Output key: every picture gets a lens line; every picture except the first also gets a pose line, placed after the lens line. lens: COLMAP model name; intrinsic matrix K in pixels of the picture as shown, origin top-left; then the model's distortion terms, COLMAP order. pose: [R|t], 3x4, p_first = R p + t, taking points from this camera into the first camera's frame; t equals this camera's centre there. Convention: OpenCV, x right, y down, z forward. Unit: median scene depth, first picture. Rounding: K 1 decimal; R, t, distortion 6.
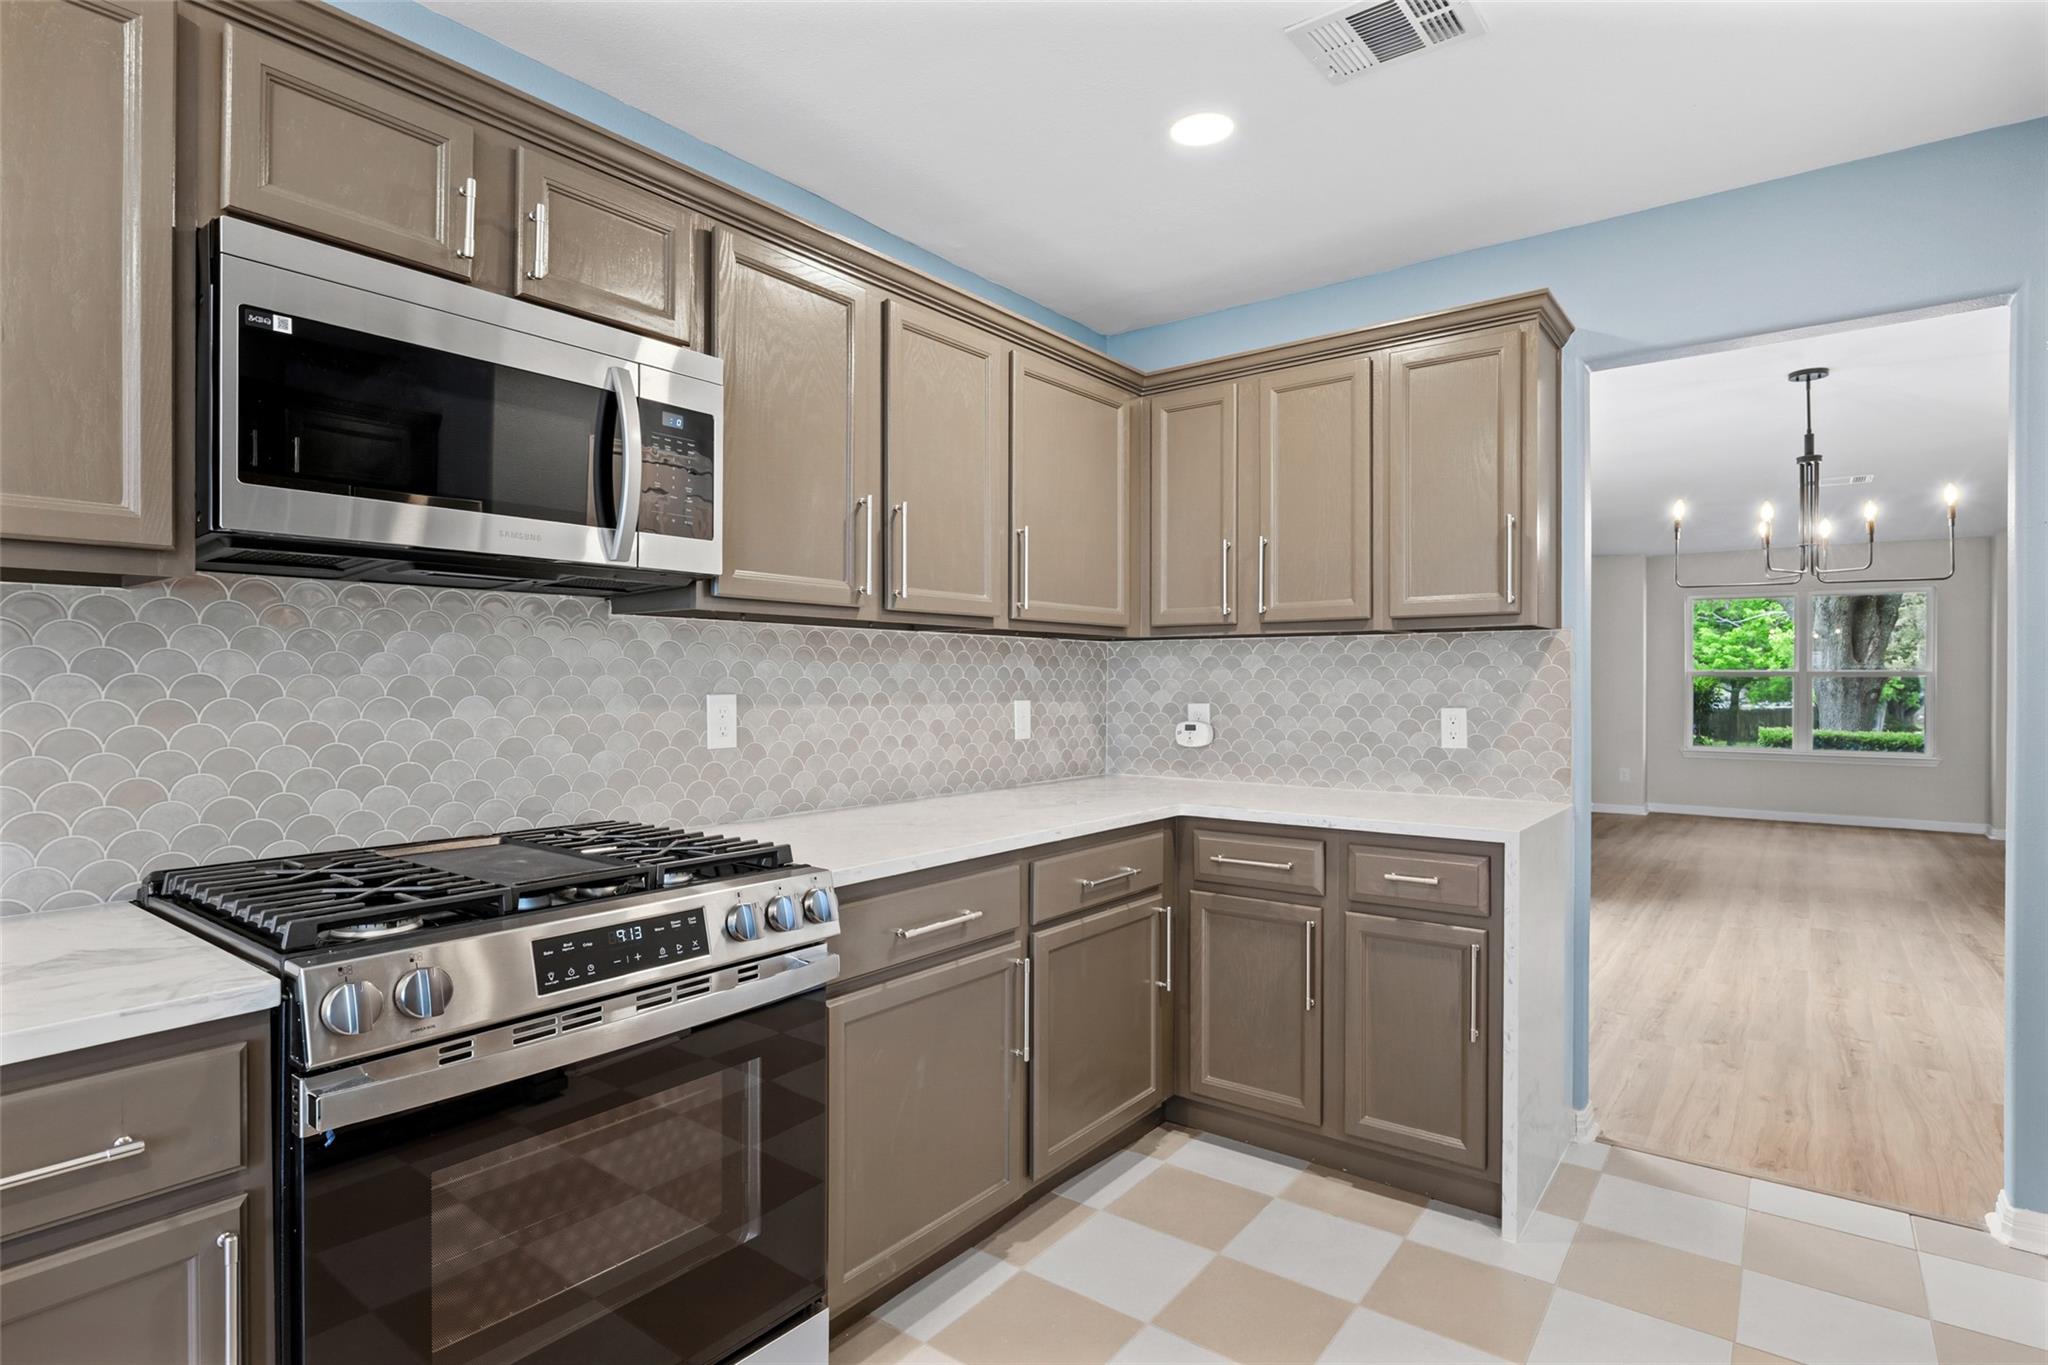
lens RADIAL K [[1020.7, 0, 1023.9], [0, 1020.7, 676.6], [0, 0, 1]] dist [-0.016190, -0.001063]
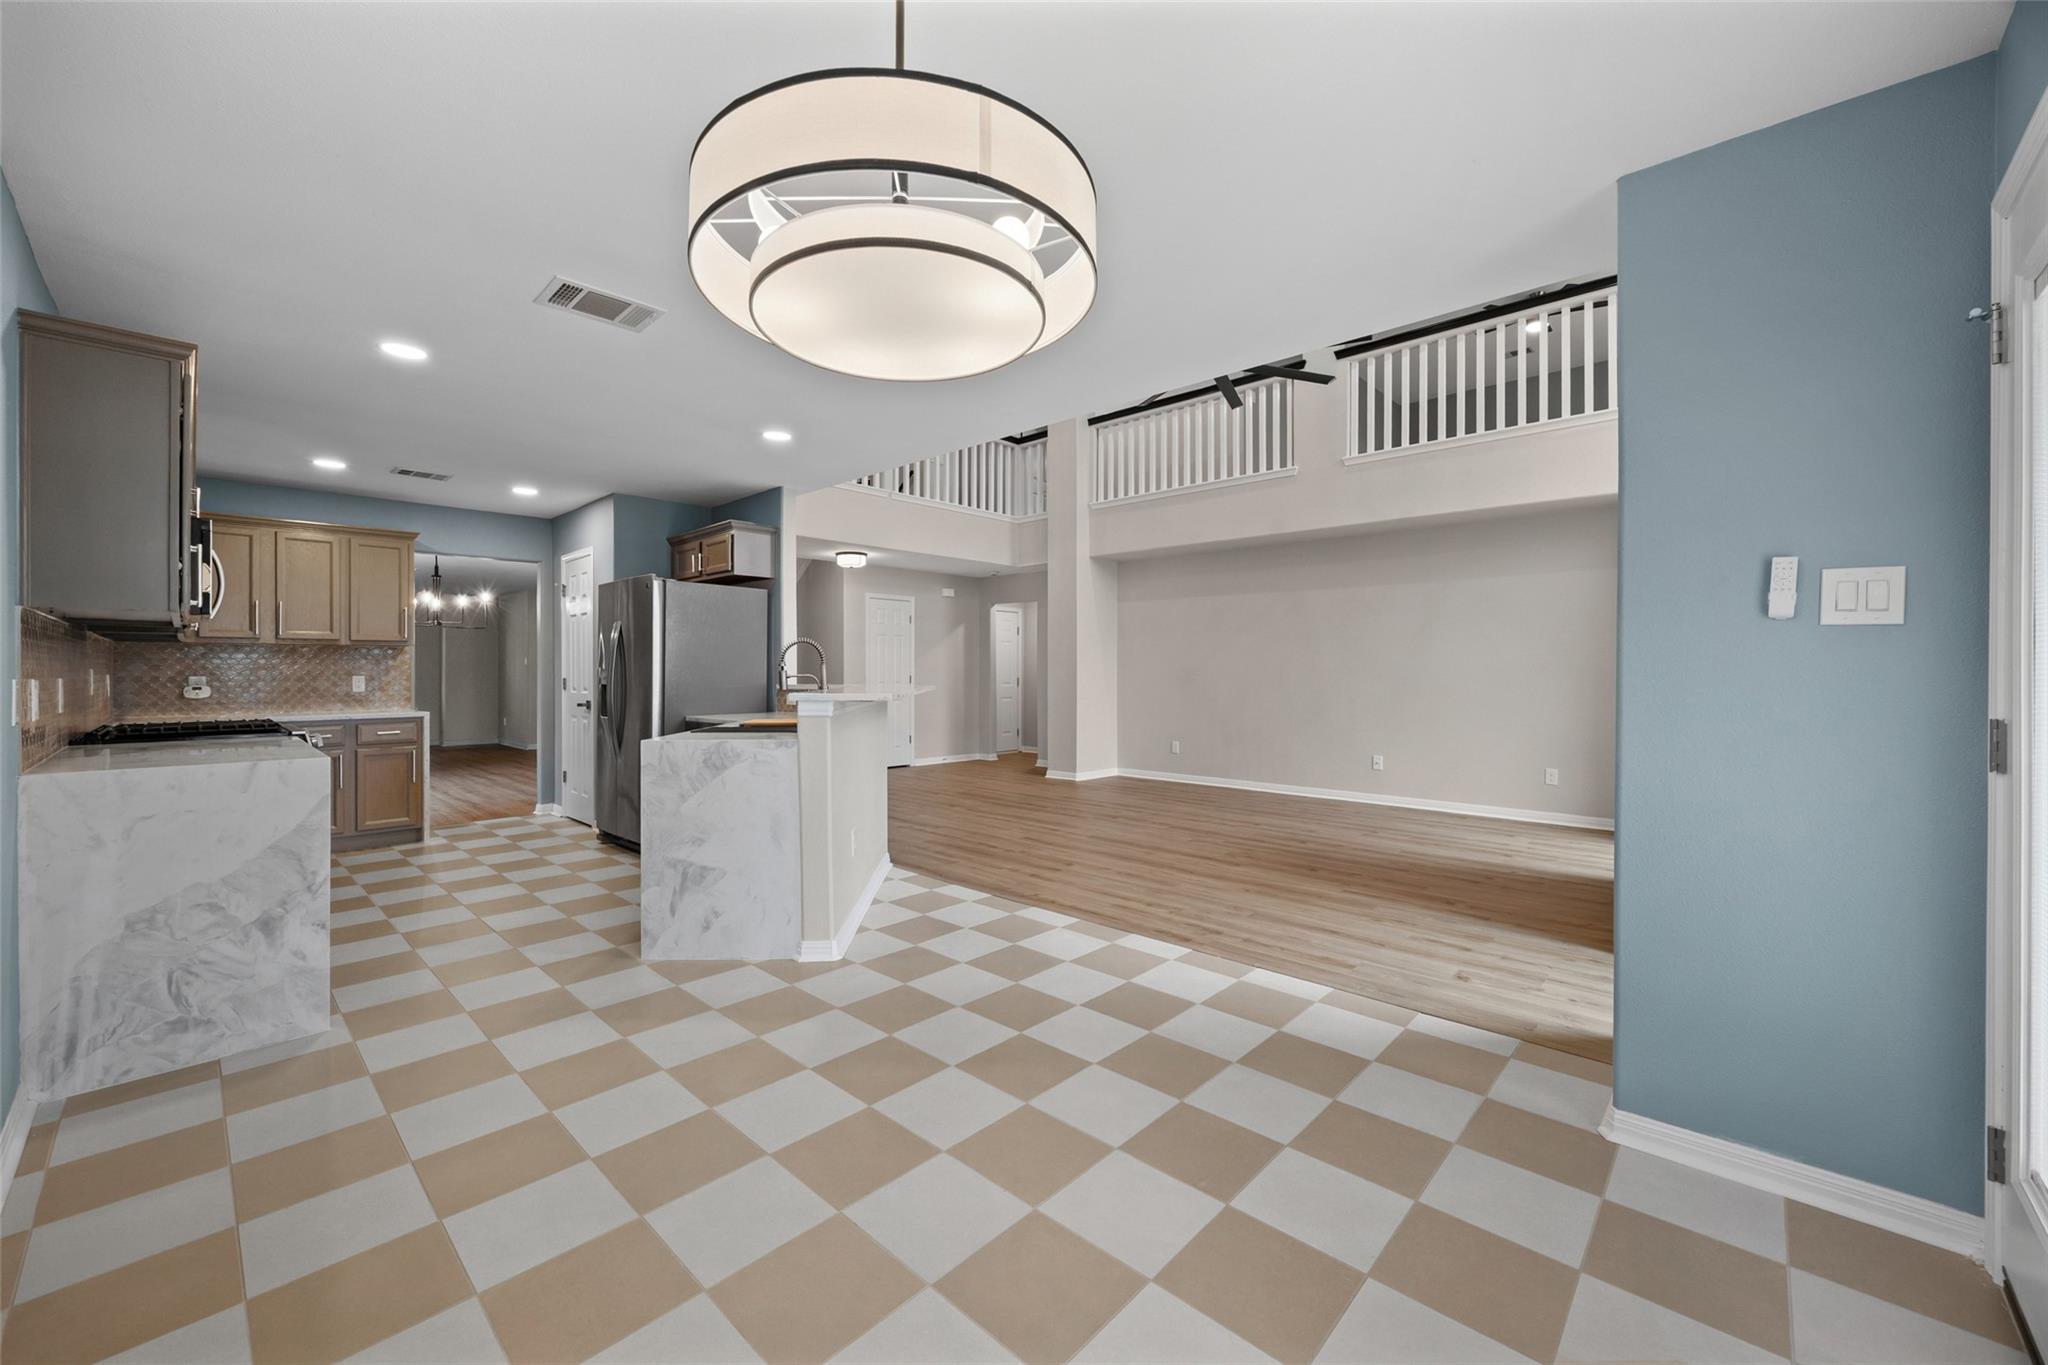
lens RADIAL K [[802.1, 0, 1019.6], [0, 802.1, 673.1], [0, 0, 1]] dist [-0.000497, 0.000125]
pose [[0.099239, -0.004760, 0.995052, -1.377108], [-0.004084, 0.999978, 0.005191, 0.007558], [-0.995055, -0.004579, 0.099218, -0.818143]]
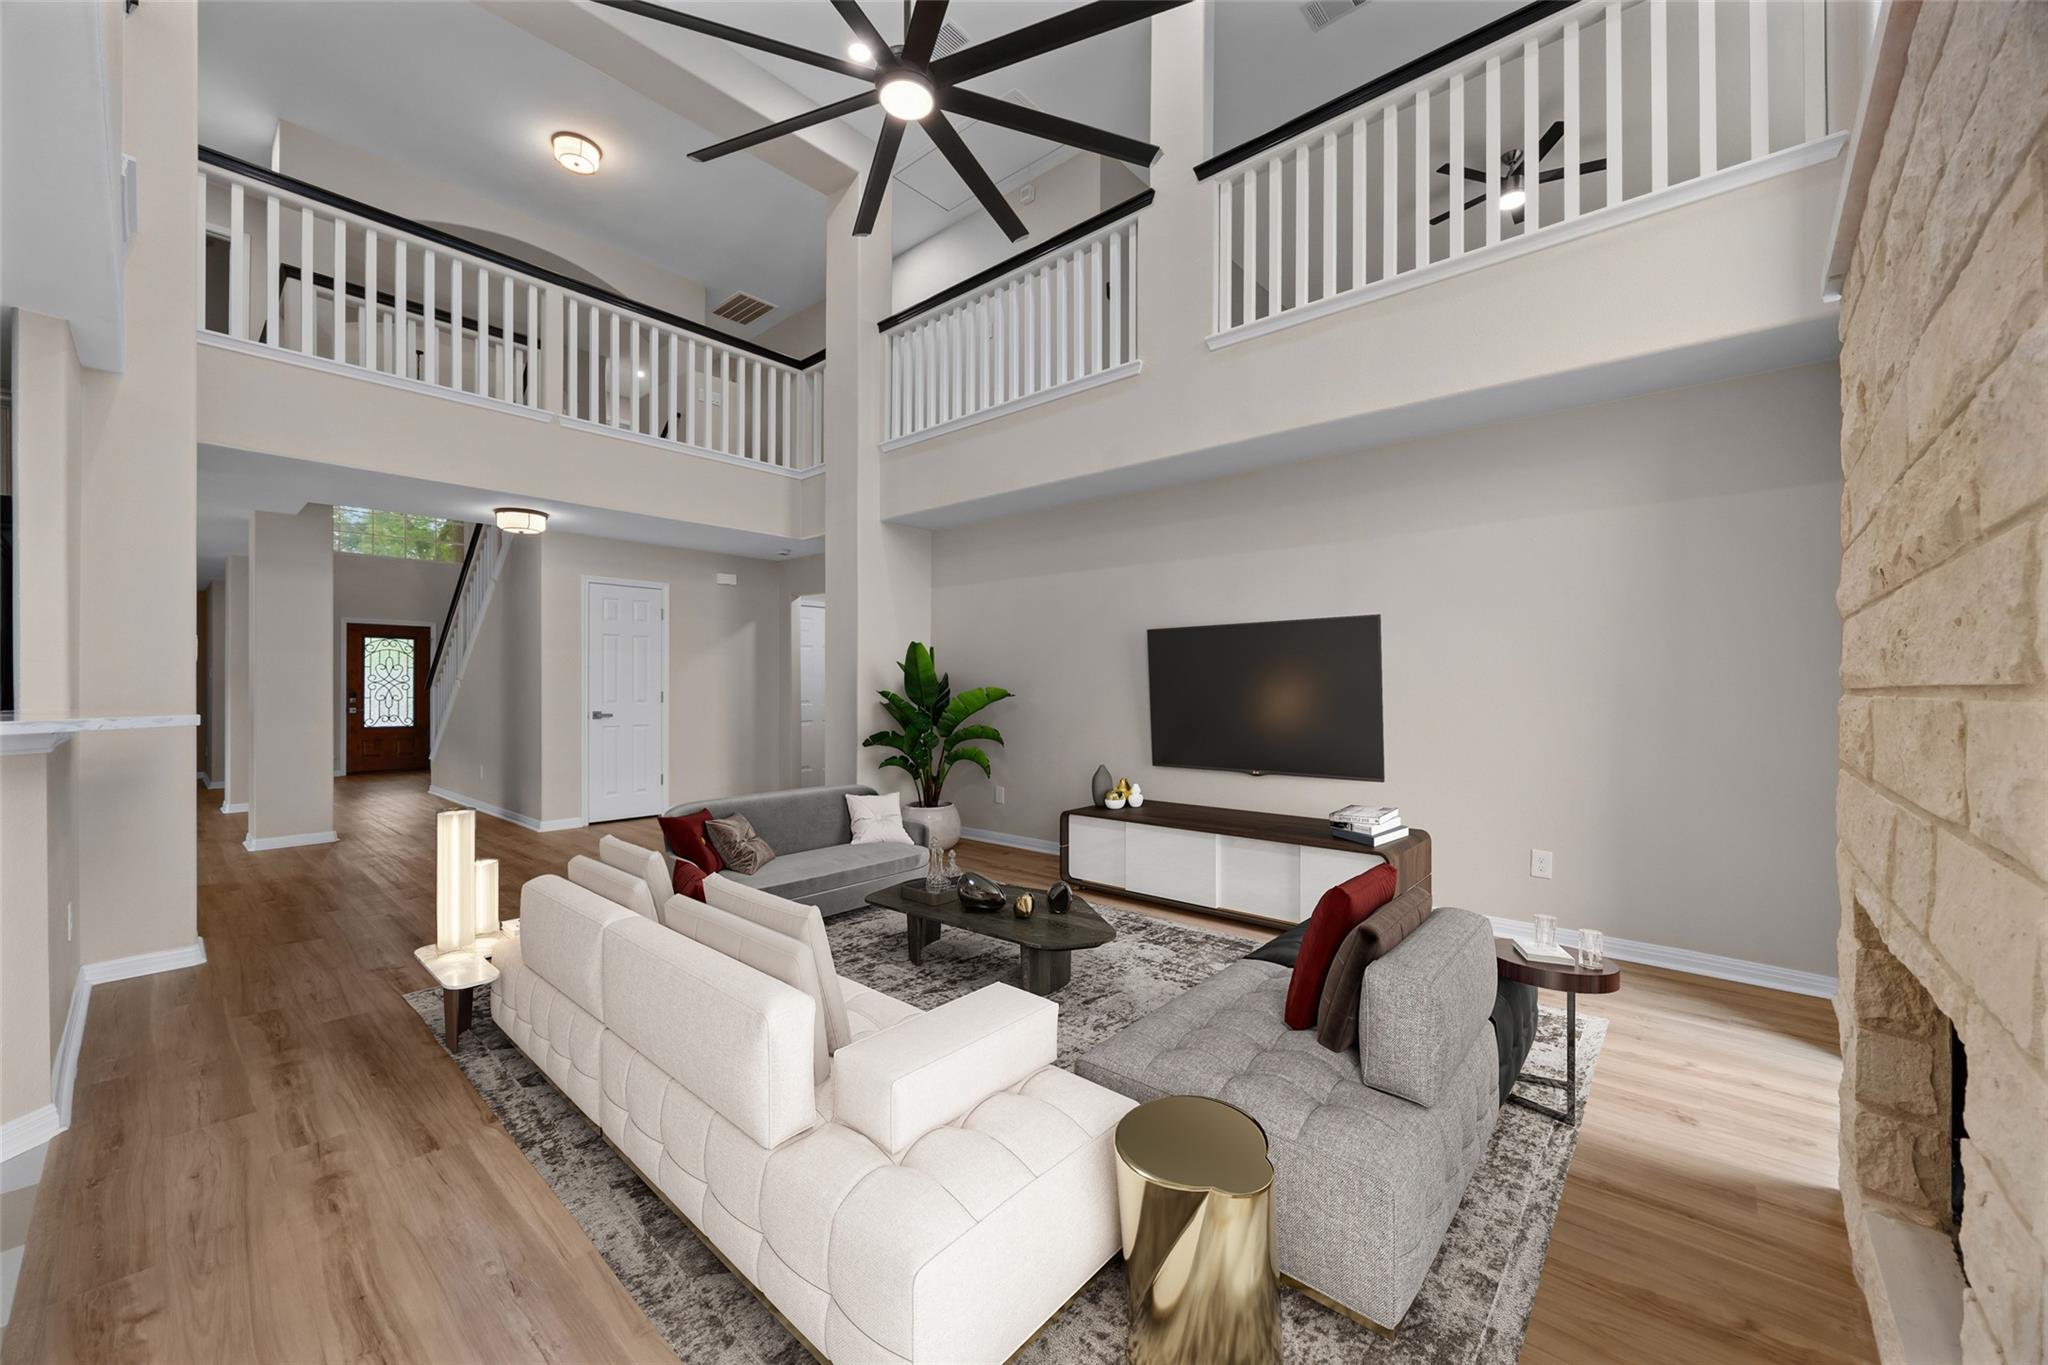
lens RADIAL K [[802.1, 0, 1016.4], [0, 802.1, 679.4], [0, 0, 1]] dist [-0.000497, 0.000125]
pose [[0.074137, 0.008474, 0.997212, -0.441213], [-0.001910, 0.999963, -0.008355, 0.017198], [-0.997246, -0.001286, 0.074151, -1.271440]]
